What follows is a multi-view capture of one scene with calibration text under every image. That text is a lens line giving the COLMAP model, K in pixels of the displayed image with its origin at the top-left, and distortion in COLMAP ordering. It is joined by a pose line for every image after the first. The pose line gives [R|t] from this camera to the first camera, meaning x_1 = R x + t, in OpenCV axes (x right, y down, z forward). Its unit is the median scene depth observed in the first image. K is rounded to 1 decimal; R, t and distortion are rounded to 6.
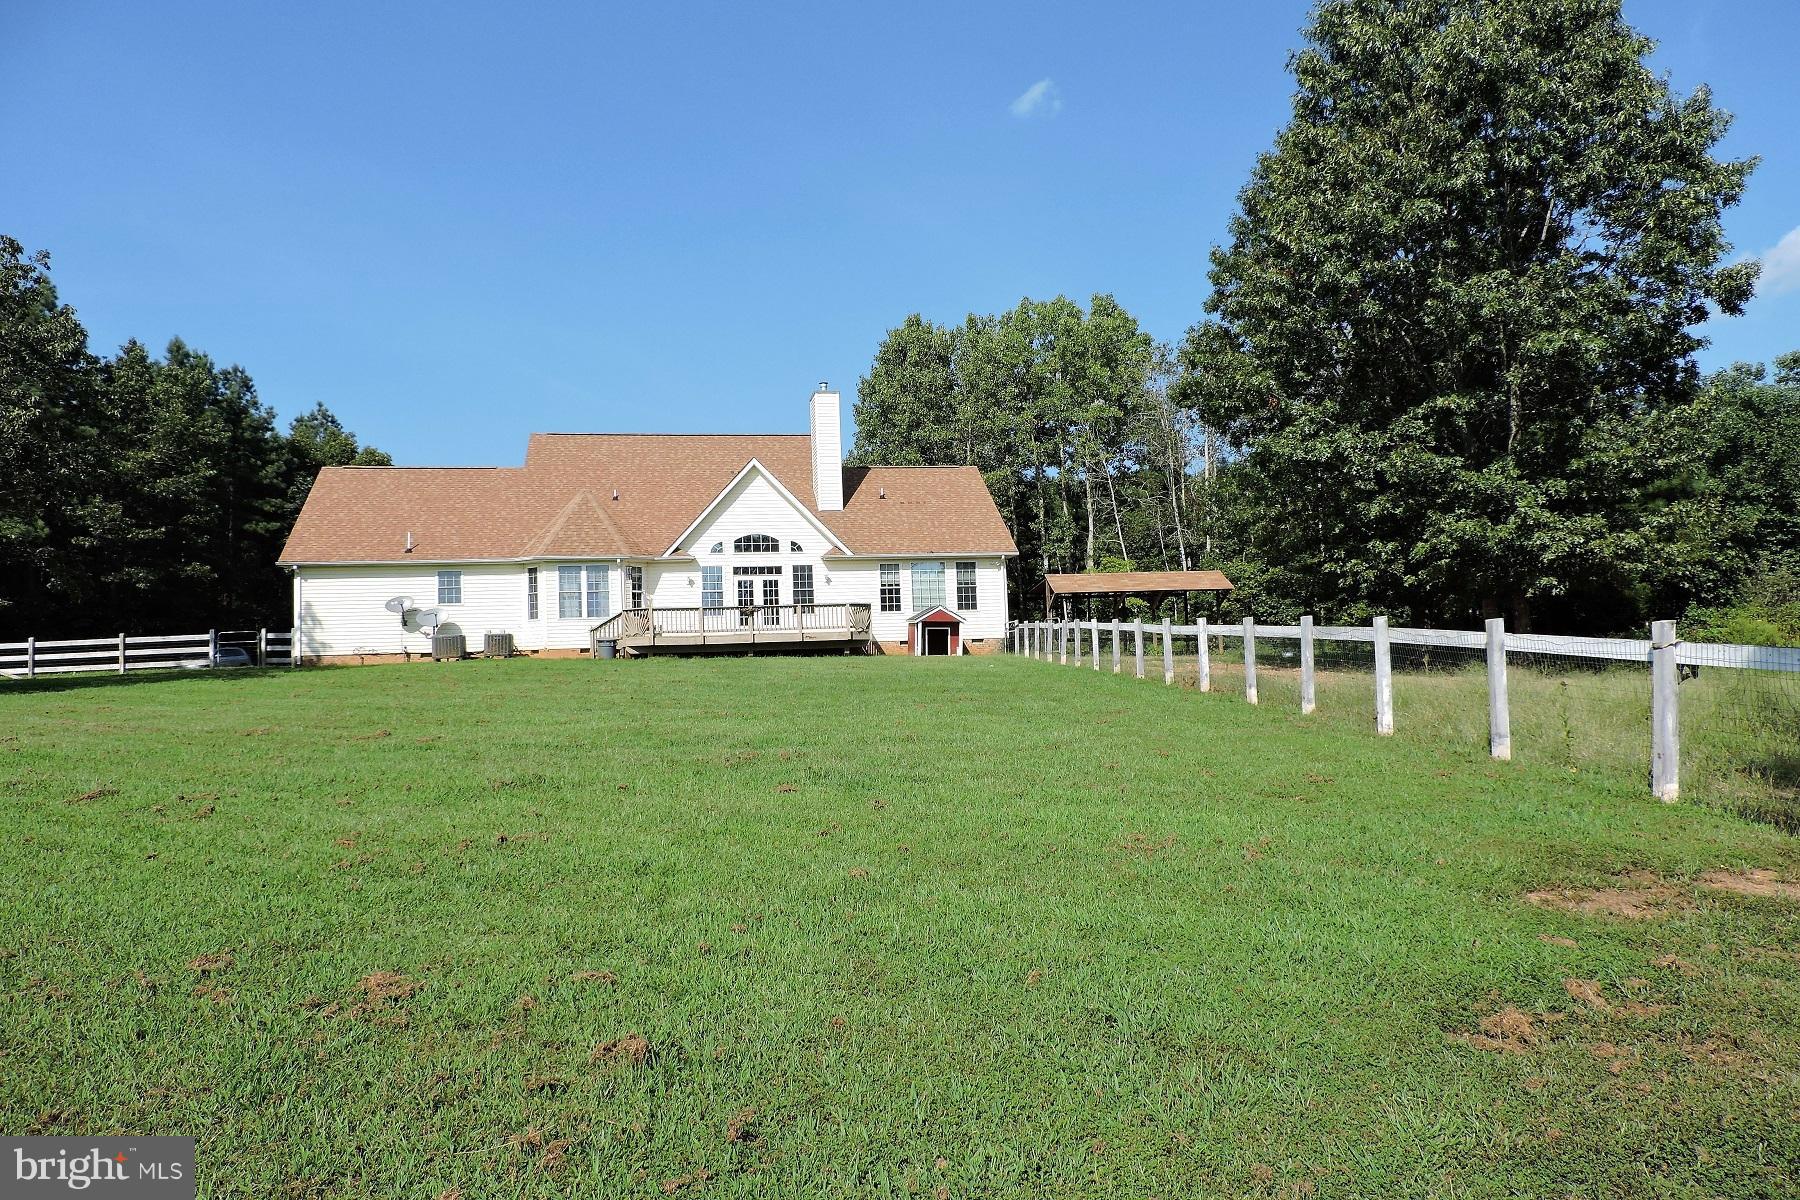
lens RADIAL K [[1311.0, 0, 900.0], [0, 1311.0, 600.0], [0, 0, 1]] dist [0.000897, -0.001024]
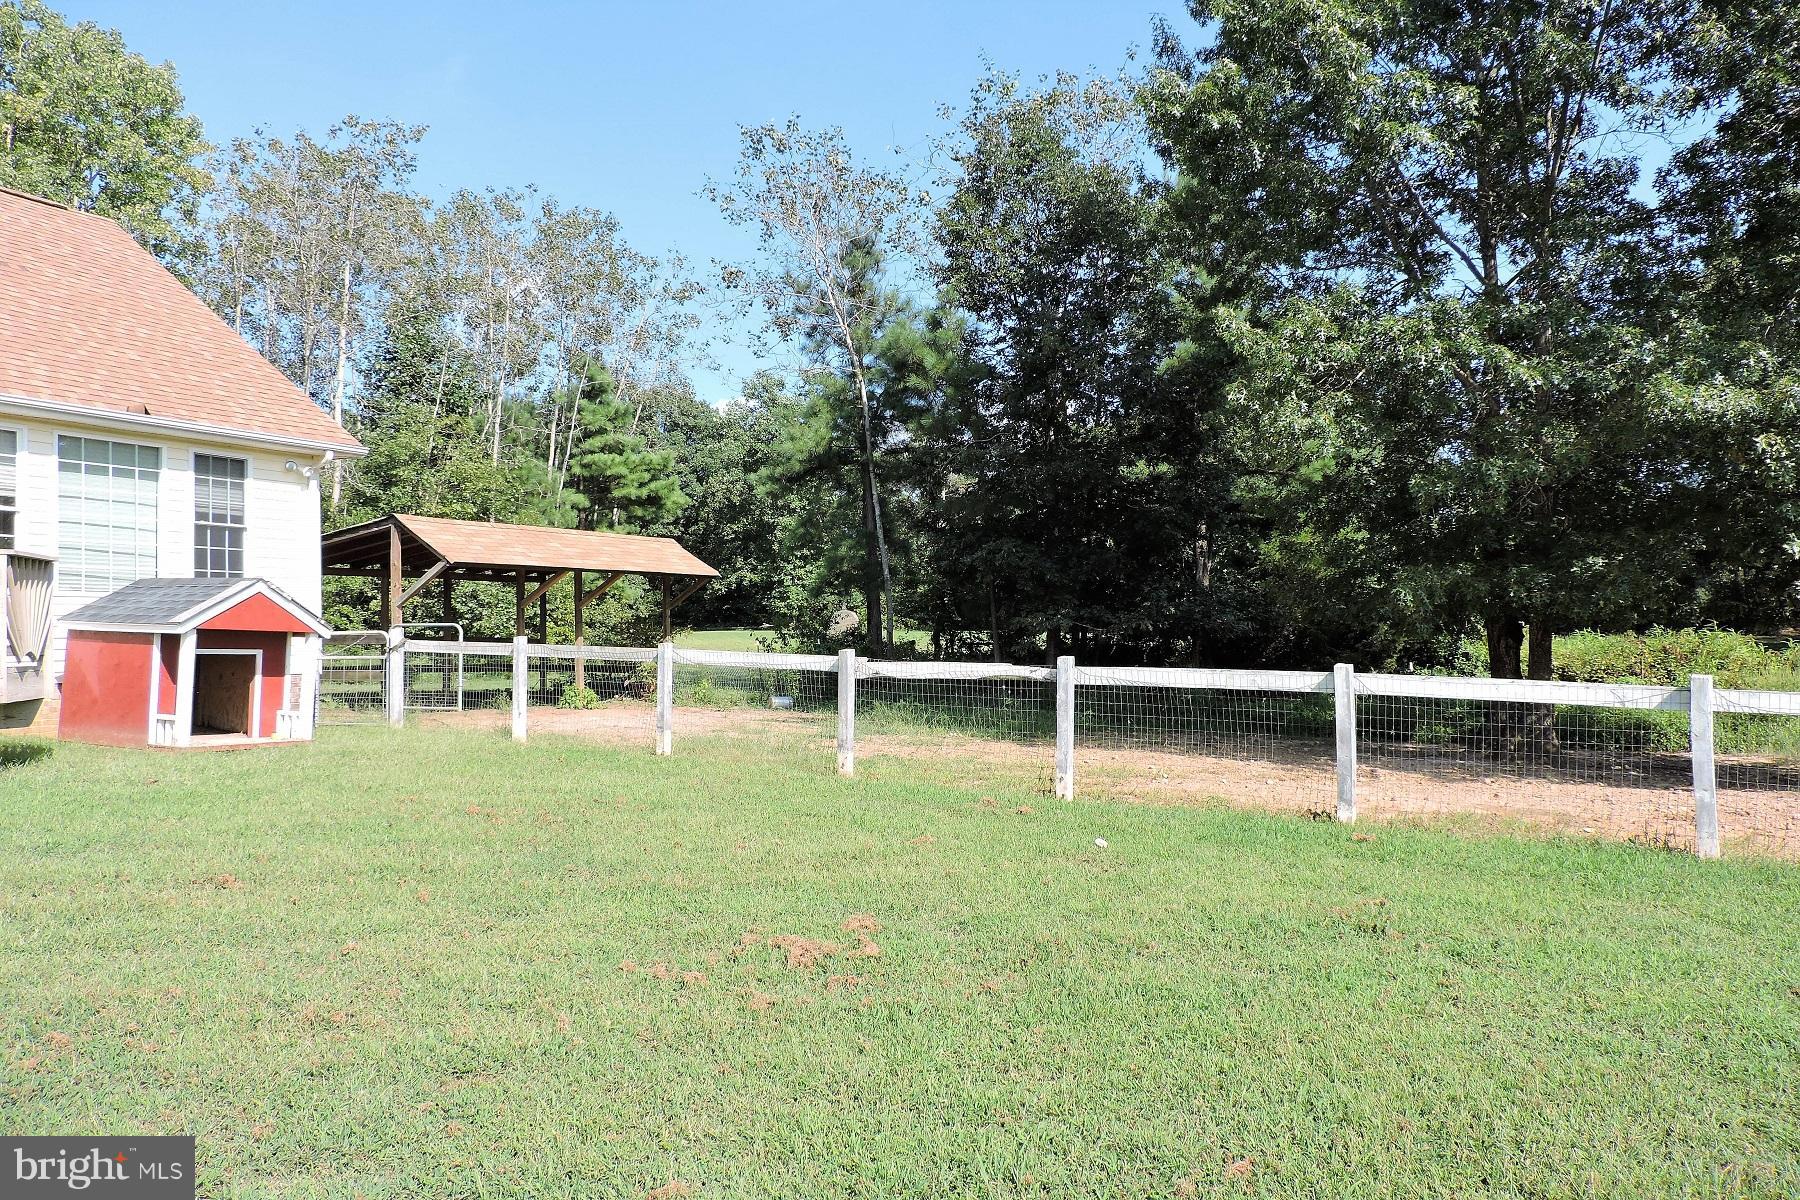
lens RADIAL K [[1311.0, 0, 900.0], [0, 1311.0, 600.0], [0, 0, 1]] dist [0.000897, -0.001024]
pose [[-0.029189, 0.017581, 0.999419, -0.302187], [-0.072747, 0.997157, -0.019666, 0.002846], [-0.996923, -0.073278, -0.027827, 0.835342]]
